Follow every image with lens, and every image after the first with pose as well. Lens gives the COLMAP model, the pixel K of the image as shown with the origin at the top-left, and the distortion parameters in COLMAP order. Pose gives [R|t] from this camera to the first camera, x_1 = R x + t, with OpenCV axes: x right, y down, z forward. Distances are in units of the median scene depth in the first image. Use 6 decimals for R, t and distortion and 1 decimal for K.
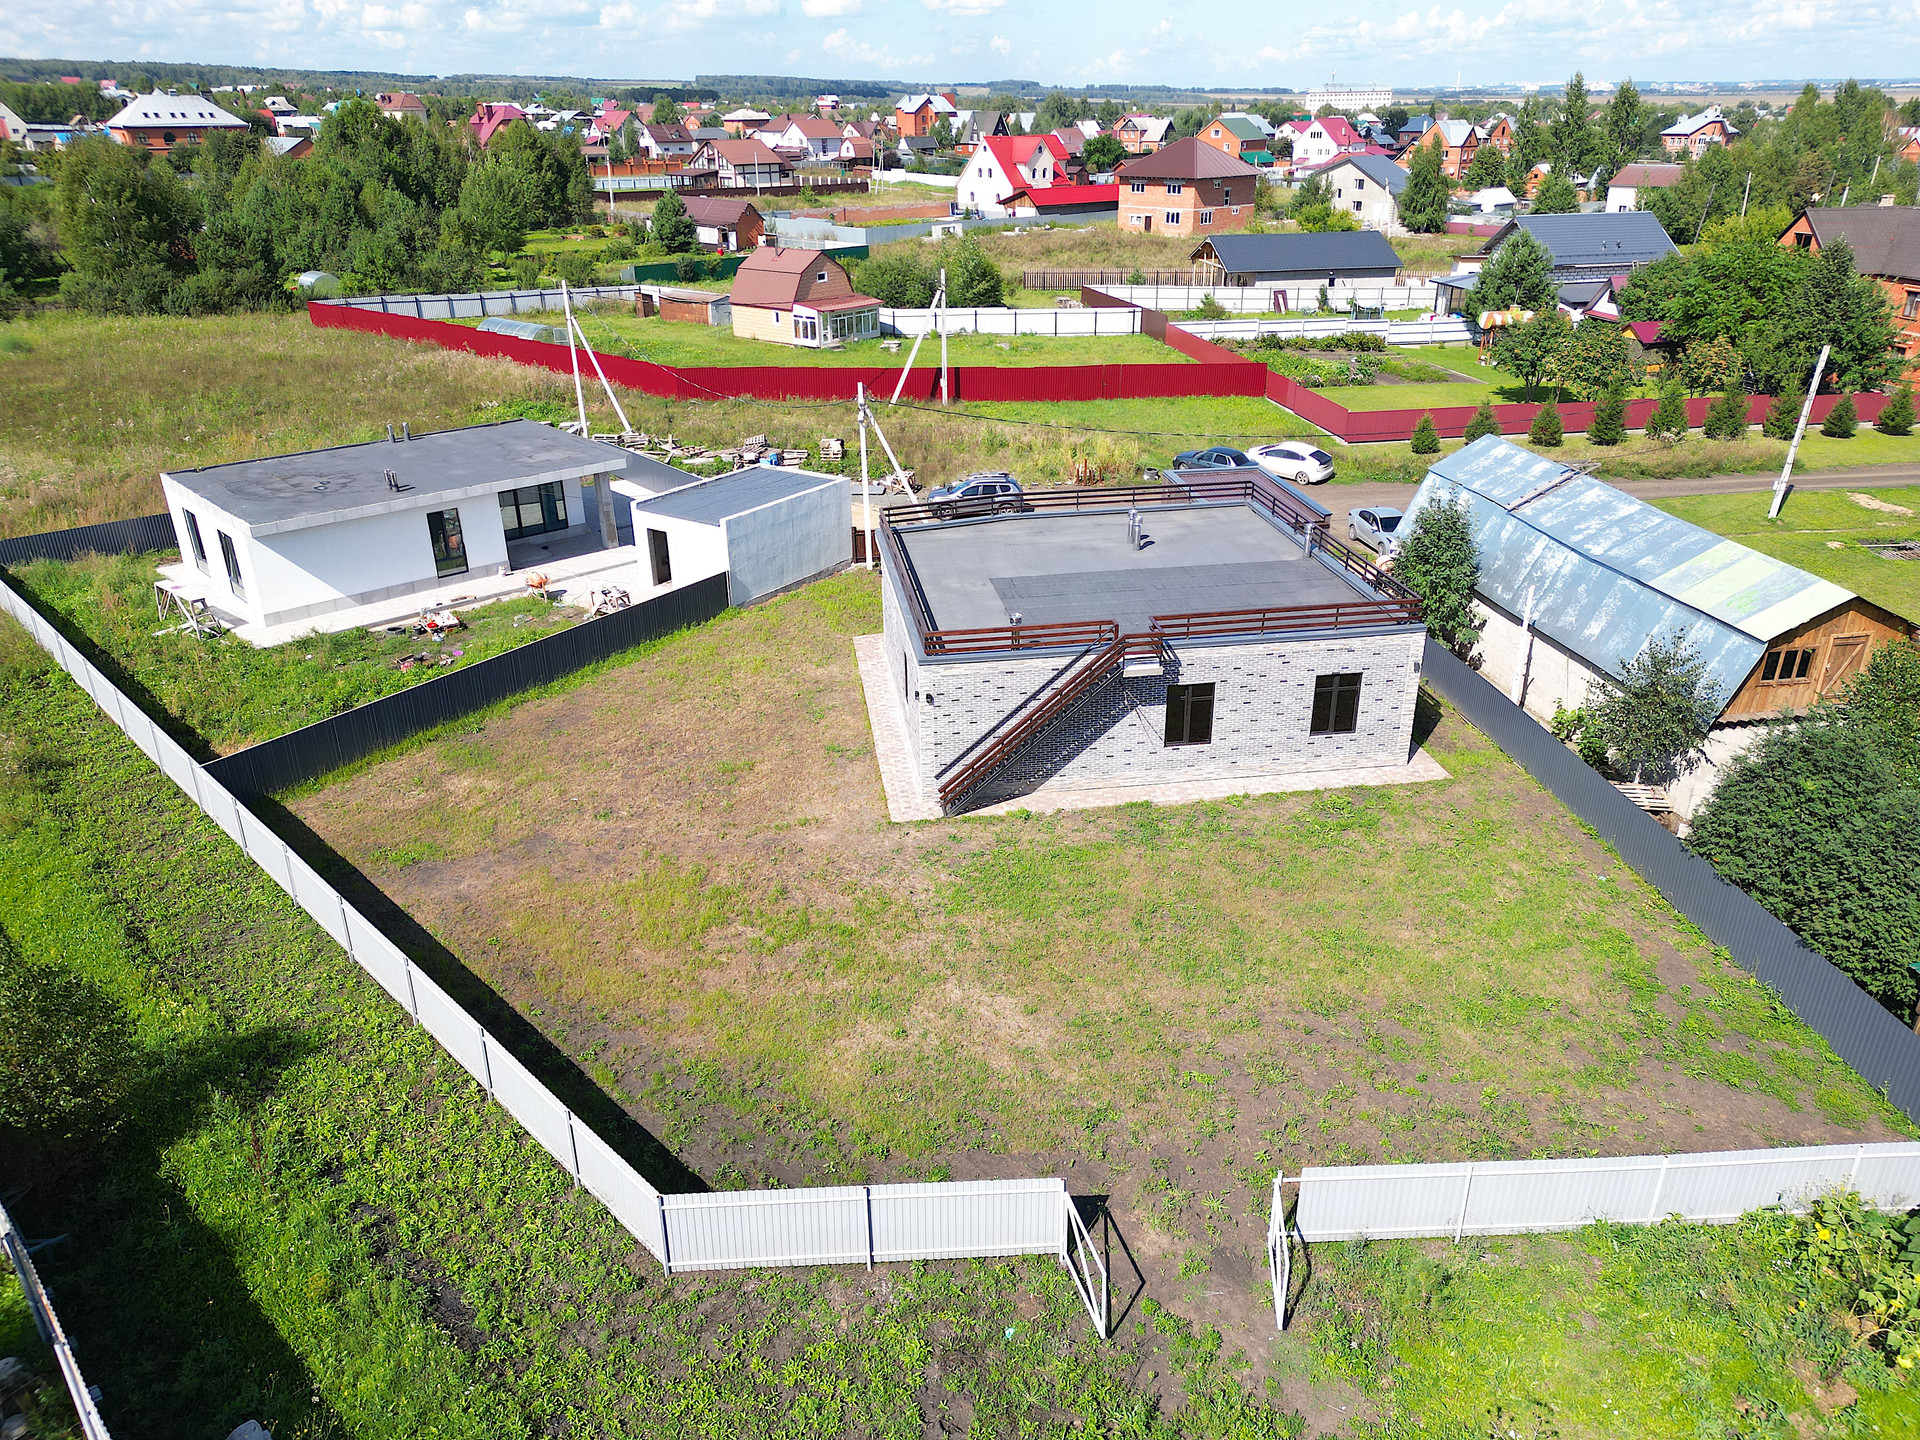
lens RADIAL K [[1345.7, 0, 960.1], [0, 1345.7, 719.9], [0, 0, 1]] dist [0.056463, -0.043866]
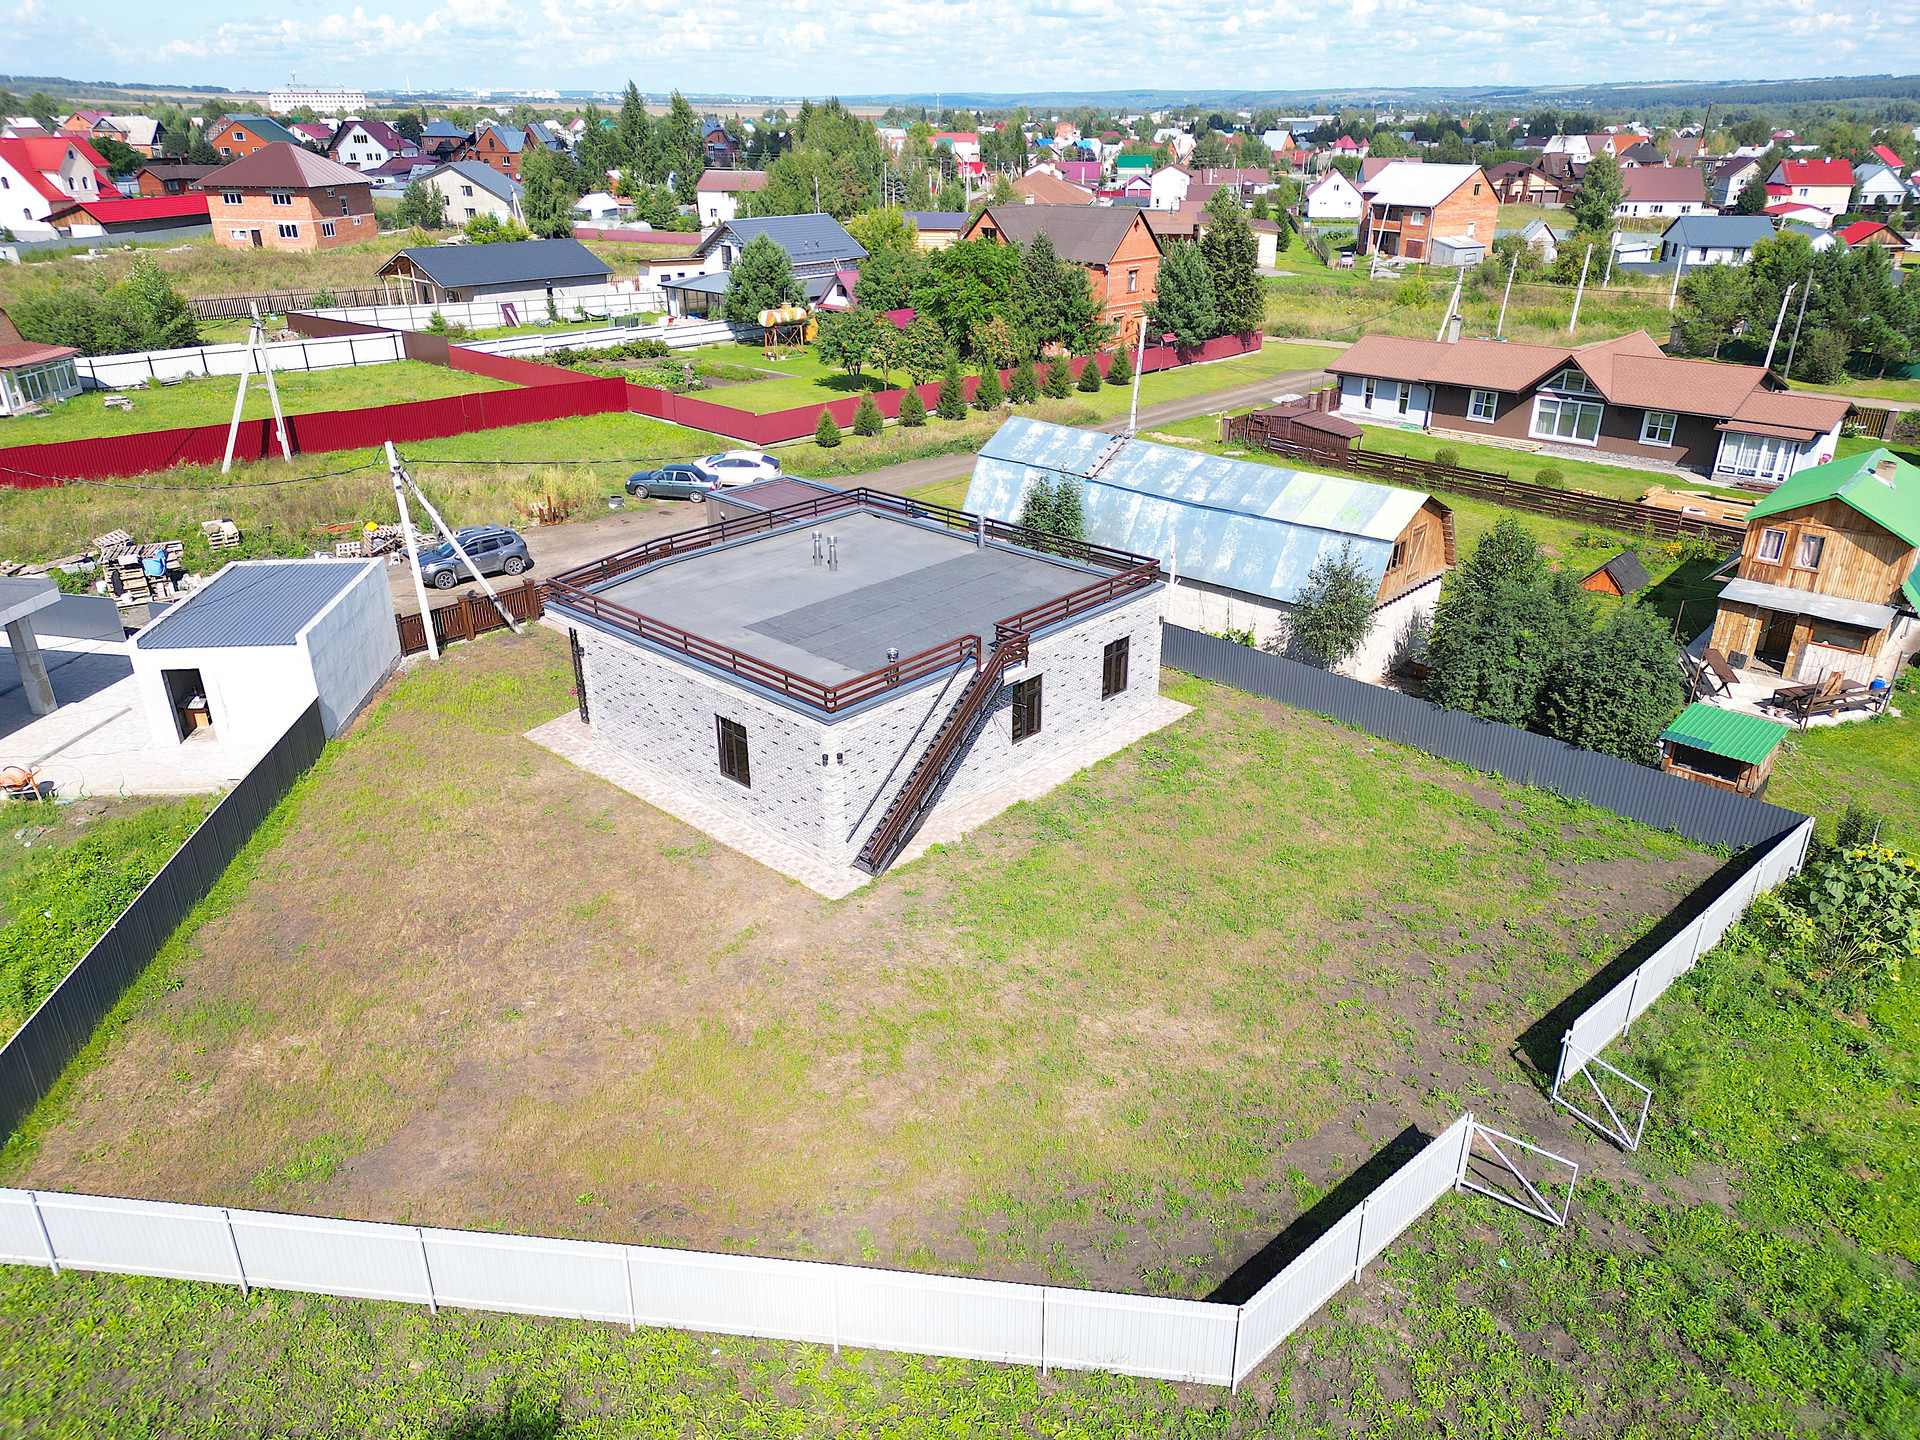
lens RADIAL K [[1345.7, 0, 973.2], [0, 1345.7, 727.0], [0, 0, 1]] dist [0.056463, -0.043866]
pose [[0.778704, -0.252412, 0.574377, -0.184621], [0.251742, 0.964275, 0.082458, -0.034769], [-0.574671, 0.080384, 0.814427, 0.076456]]
